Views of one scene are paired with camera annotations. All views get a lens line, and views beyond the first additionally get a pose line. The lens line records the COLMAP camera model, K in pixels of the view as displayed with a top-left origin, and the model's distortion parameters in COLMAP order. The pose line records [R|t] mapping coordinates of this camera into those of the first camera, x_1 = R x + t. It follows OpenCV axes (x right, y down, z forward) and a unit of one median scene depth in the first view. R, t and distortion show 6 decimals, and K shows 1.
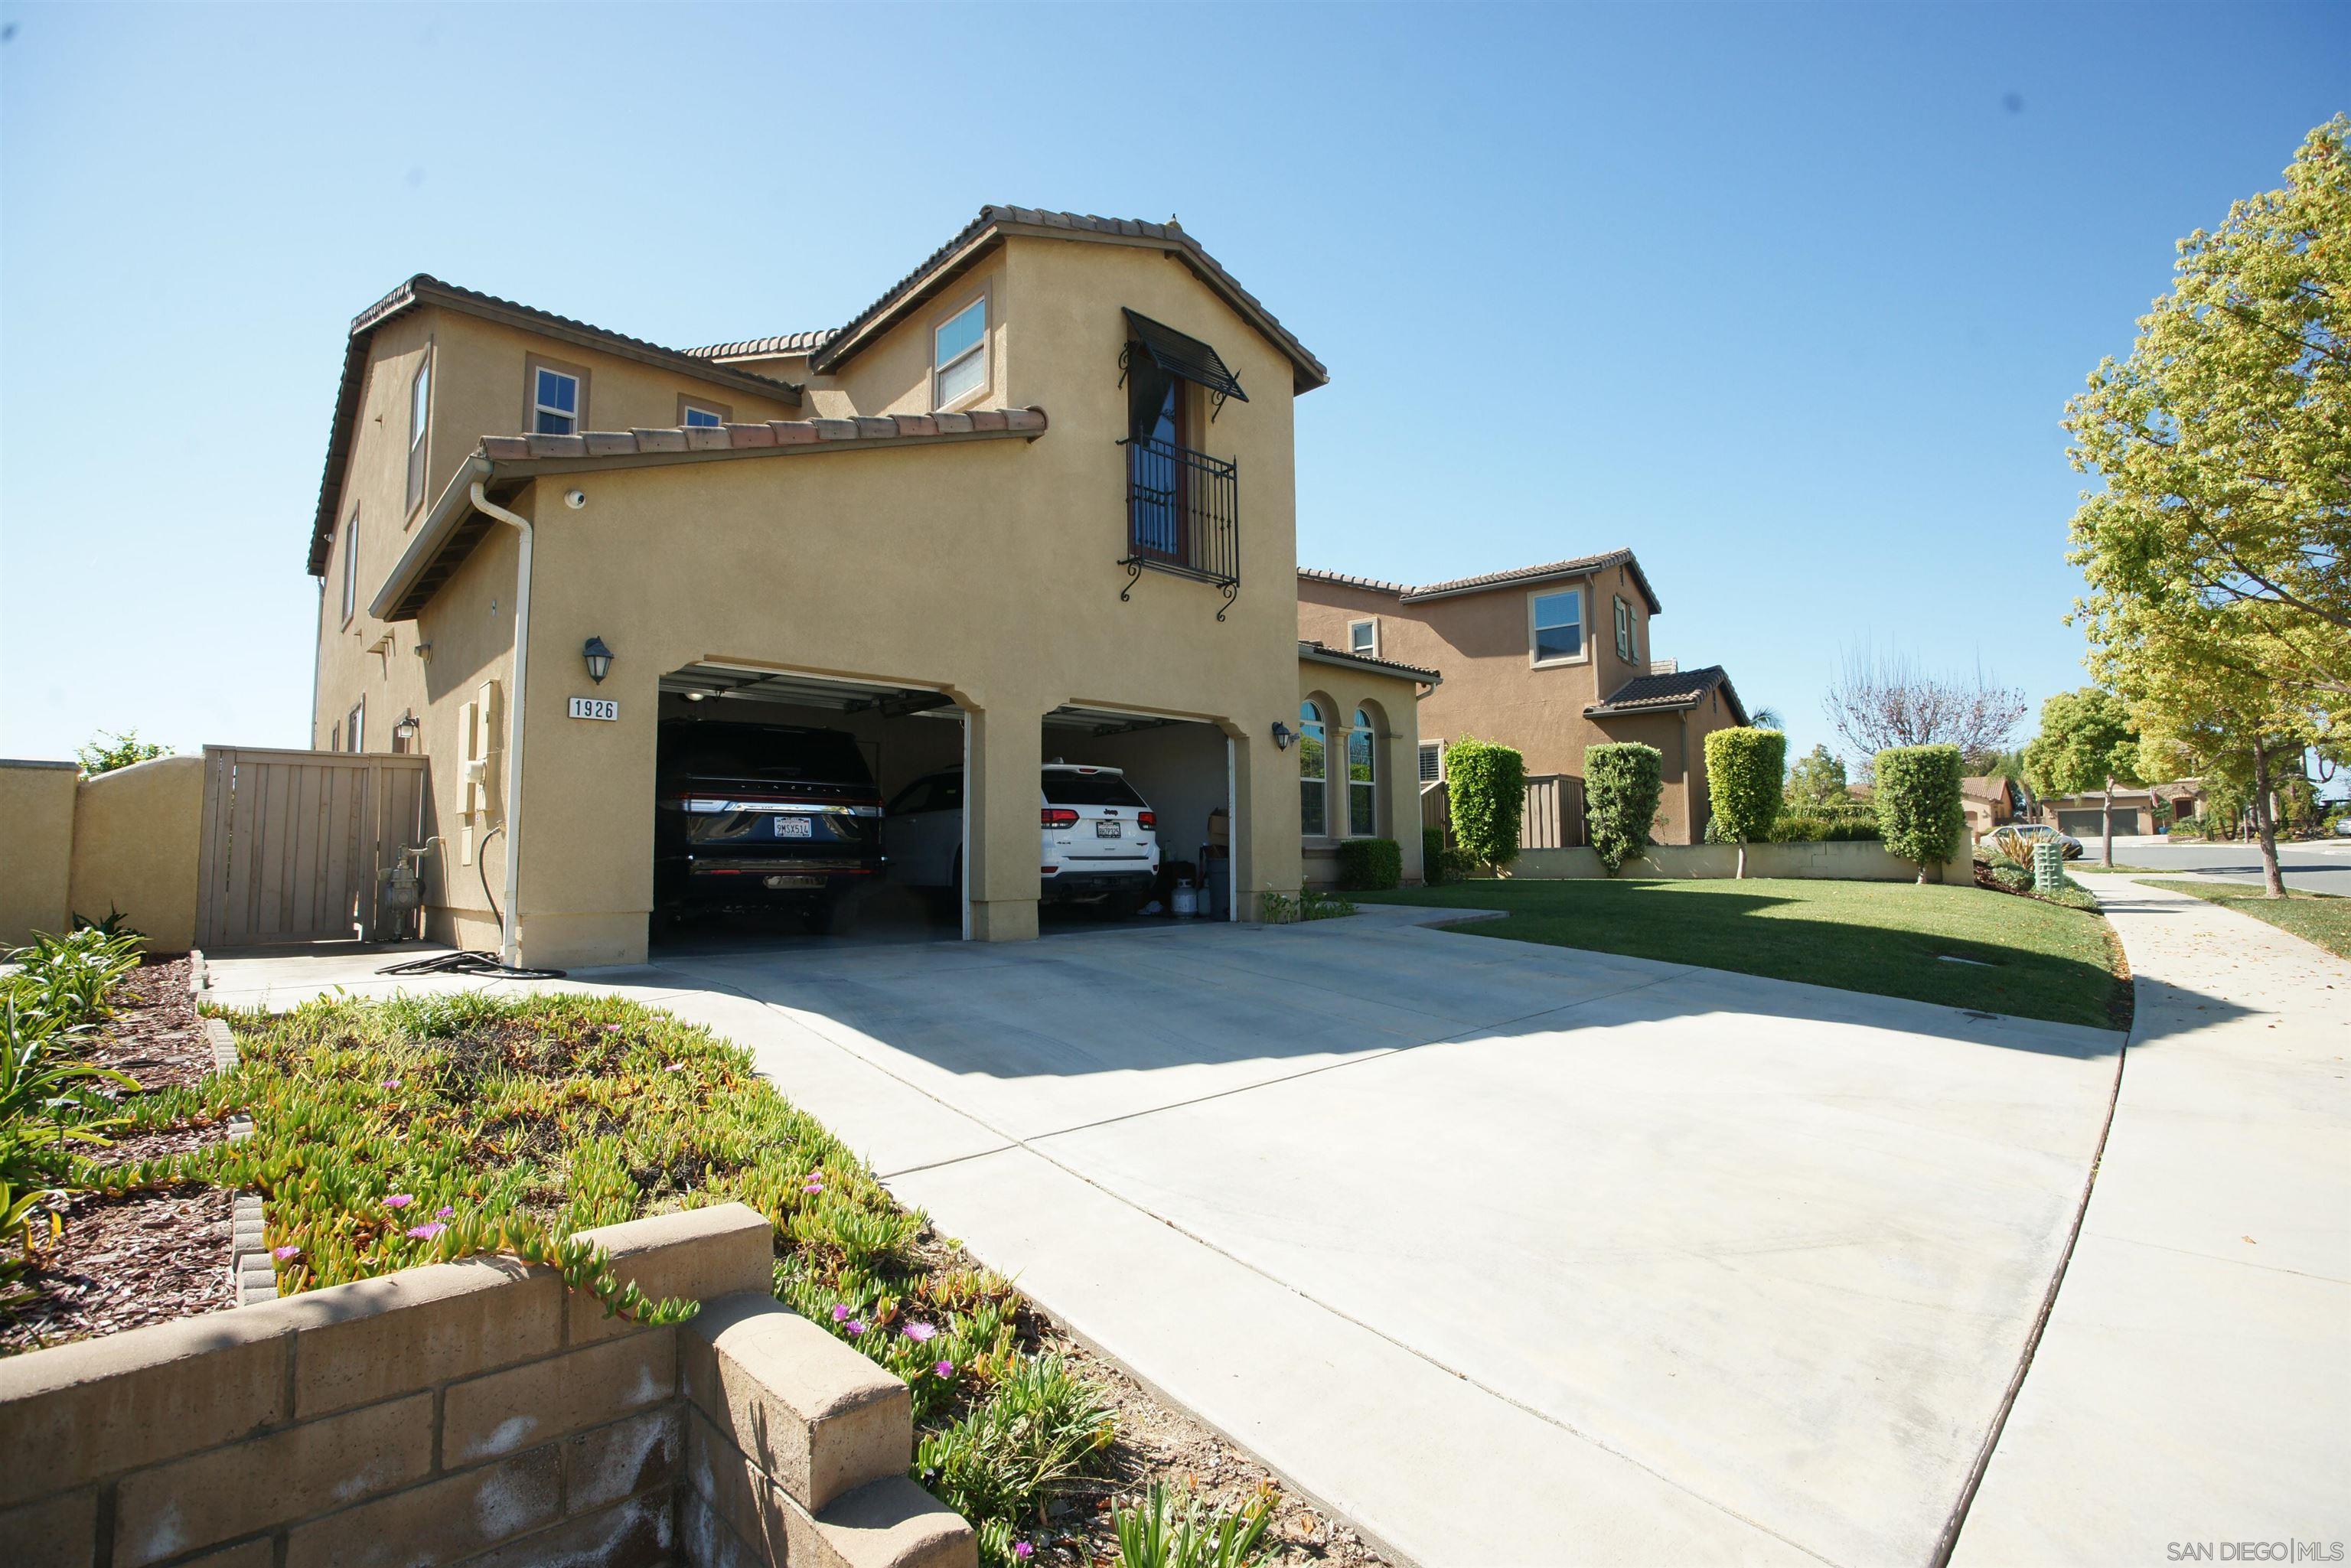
lens RADIAL K [[1088.7, 0, 1183.8], [0, 1088.7, 782.3], [0, 0, 1]] dist [-0.044301, 0.019481]
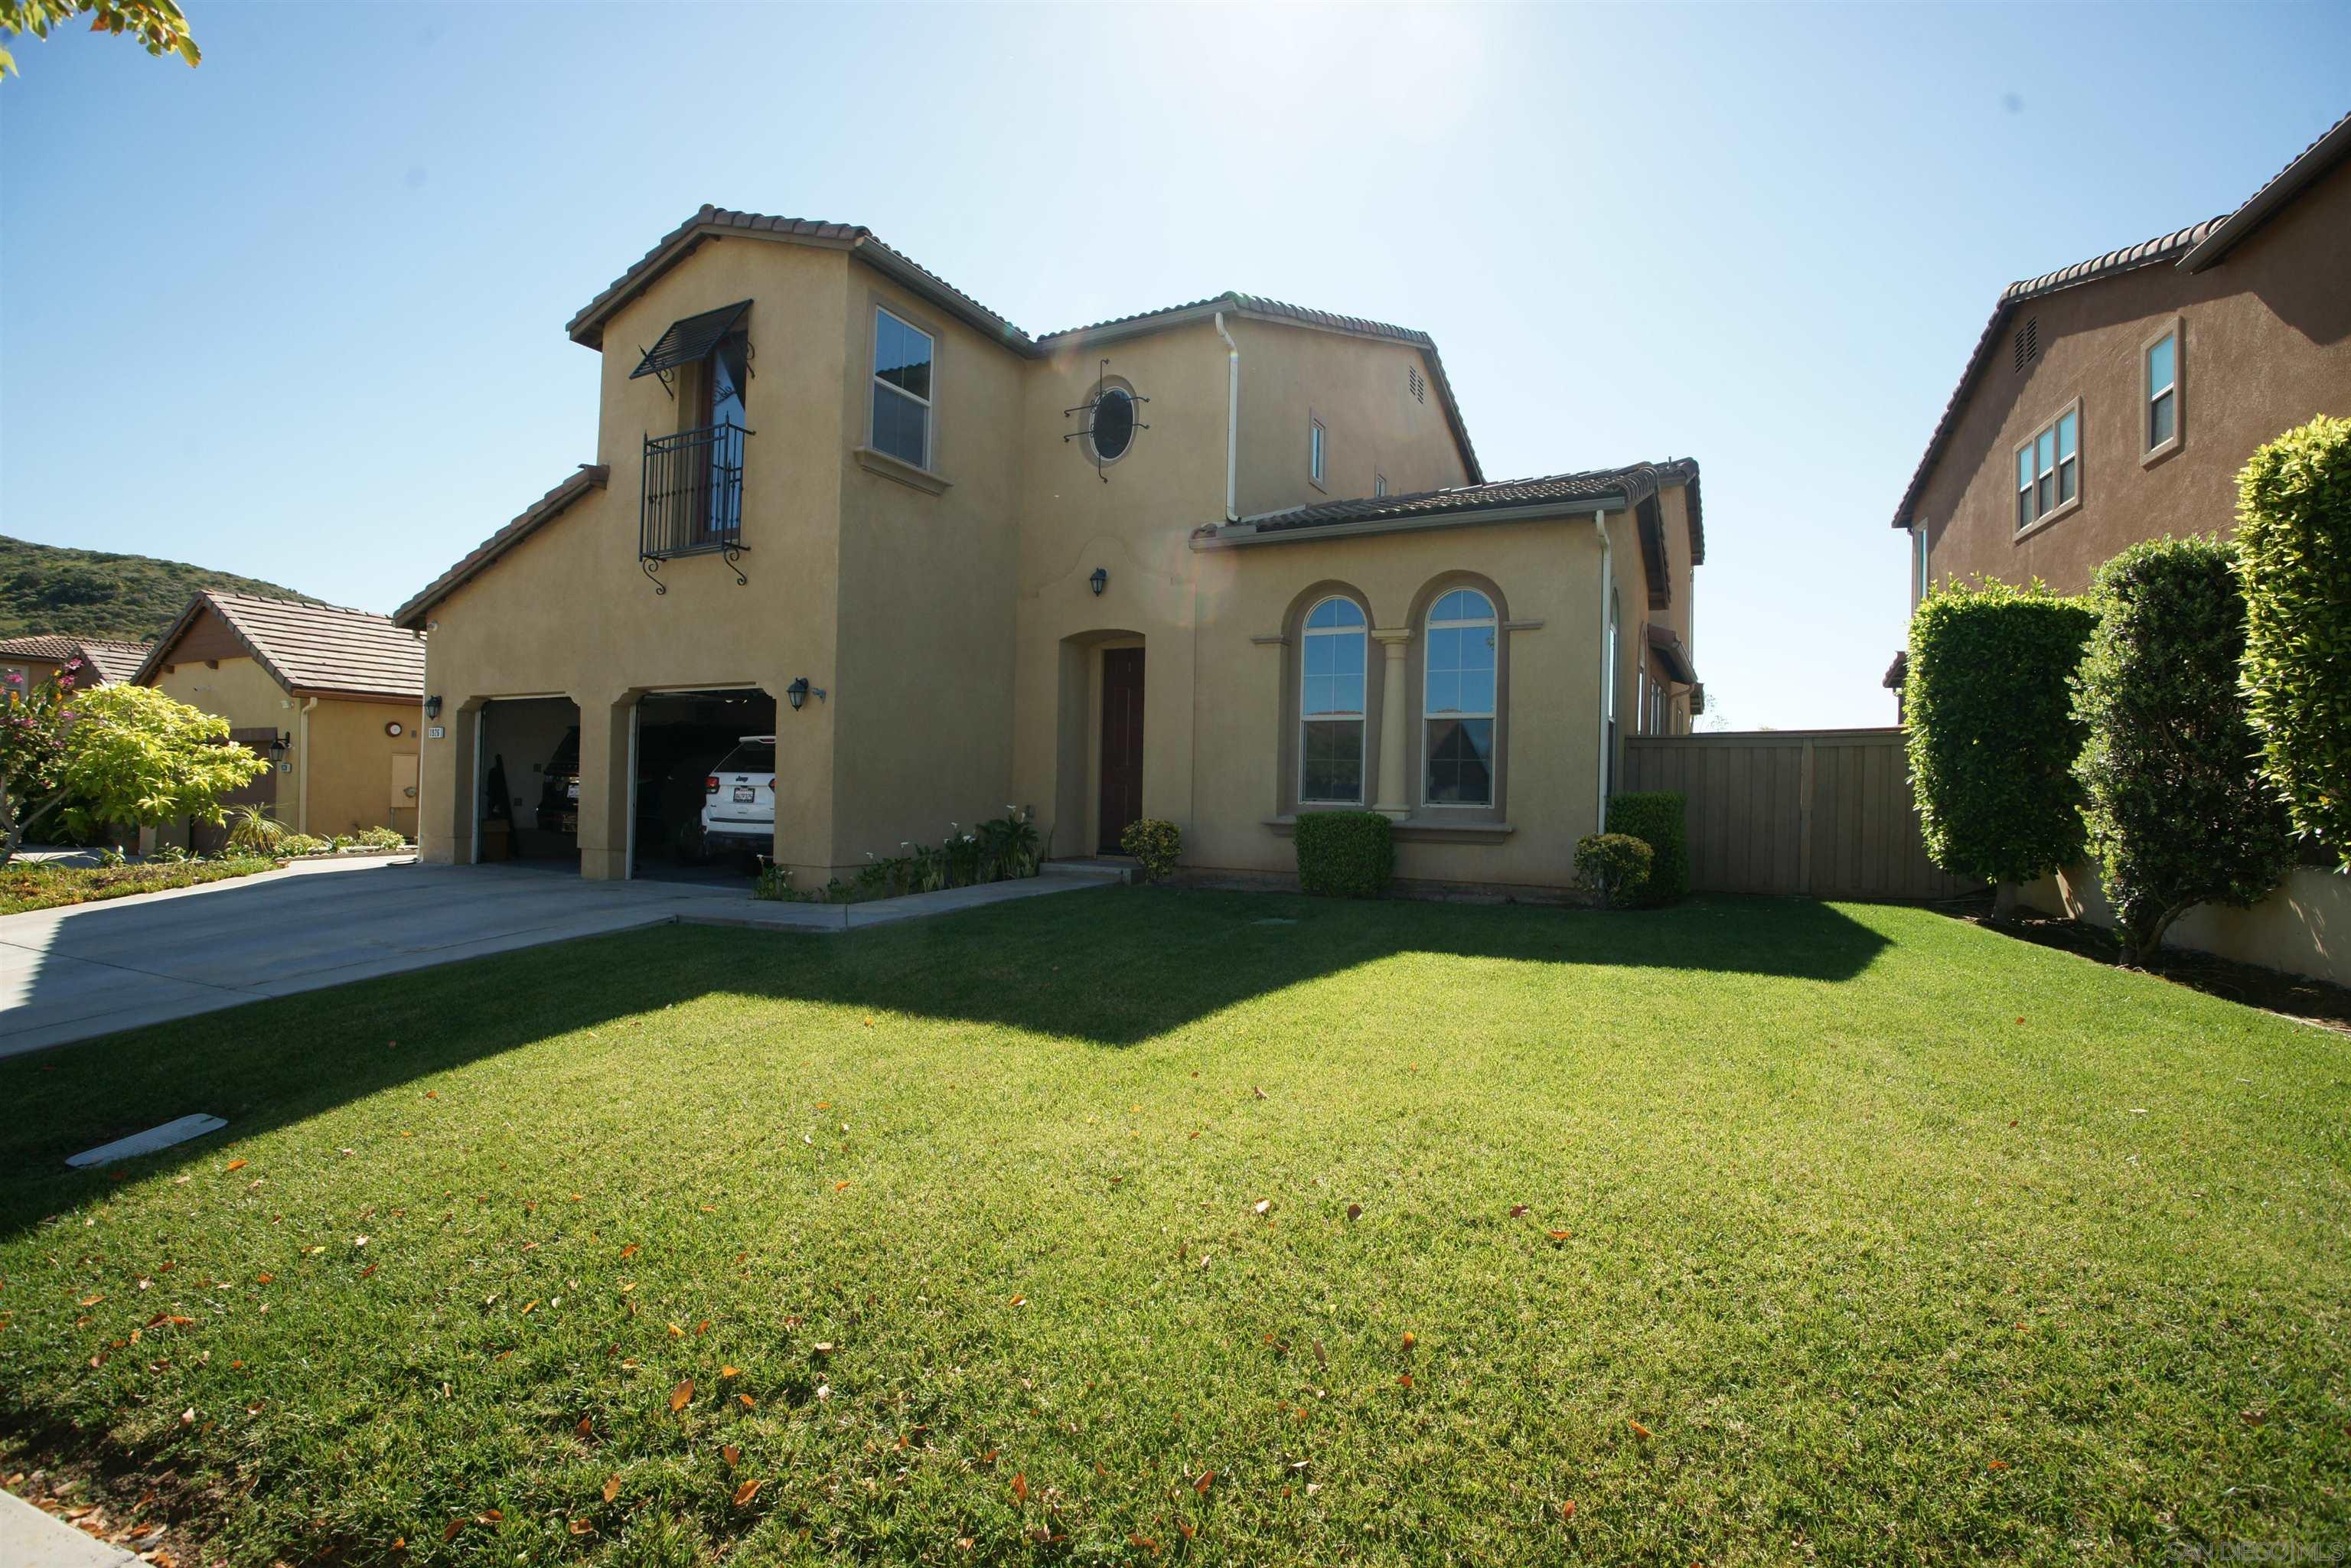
lens RADIAL K [[1088.7, 0, 1183.8], [0, 1088.7, 782.3], [0, 0, 1]] dist [-0.044301, 0.019481]
pose [[0.318125, 0.007816, -0.948017, 1.104251], [0.051025, 0.998376, 0.025354, 0.025549], [0.946675, -0.056438, 0.317209, 1.066669]]
